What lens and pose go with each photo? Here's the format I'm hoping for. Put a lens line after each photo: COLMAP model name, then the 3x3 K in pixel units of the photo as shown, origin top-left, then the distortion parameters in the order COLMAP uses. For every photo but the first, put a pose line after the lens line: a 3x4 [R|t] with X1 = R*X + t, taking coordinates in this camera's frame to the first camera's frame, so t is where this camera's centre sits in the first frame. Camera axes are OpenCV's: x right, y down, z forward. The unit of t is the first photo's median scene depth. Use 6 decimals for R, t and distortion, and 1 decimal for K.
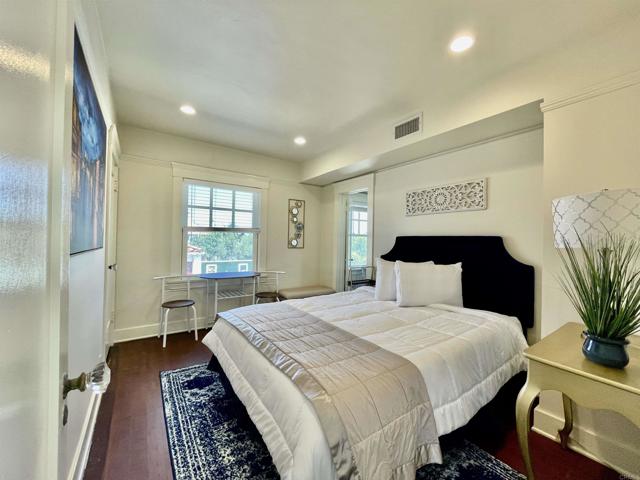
lens RADIAL K [[255.2, 0, 321.2], [0, 255.2, 239.6], [0, 0, 1]] dist [-0.010413, 0.000002]
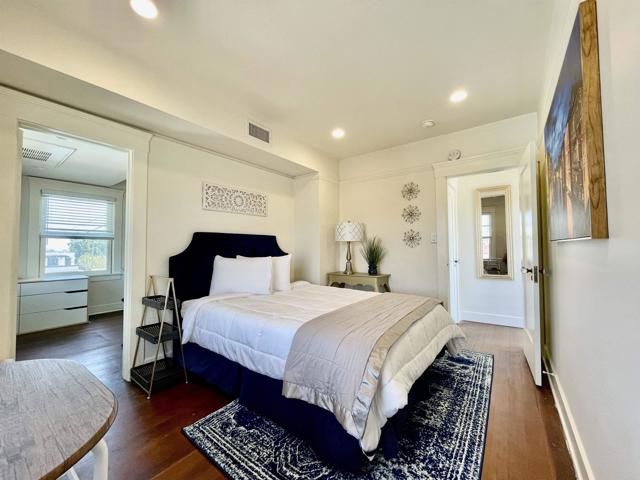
lens RADIAL K [[255.2, 0, 322.7], [0, 255.2, 238.3], [0, 0, 1]] dist [-0.010413, 0.000002]
pose [[-0.316732, 0.017027, 0.948362, -0.773026], [-0.003127, 0.999815, -0.018996, 0.027490], [-0.948510, -0.008983, -0.316620, 1.099296]]
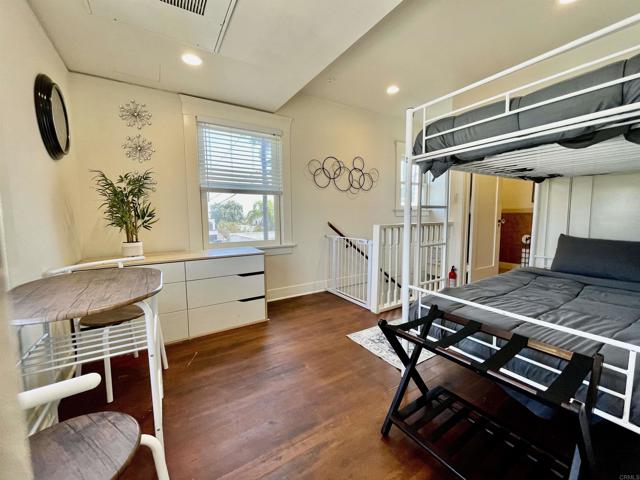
lens RADIAL K [[255.2, 0, 317.5], [0, 255.2, 238.4], [0, 0, 1]] dist [-0.010413, 0.000002]
pose [[0.052738, -0.105927, 0.992974, 0.235051], [0.006635, 0.994373, 0.105724, 0.089353], [-0.998586, 0.001013, 0.053144, 1.736984]]
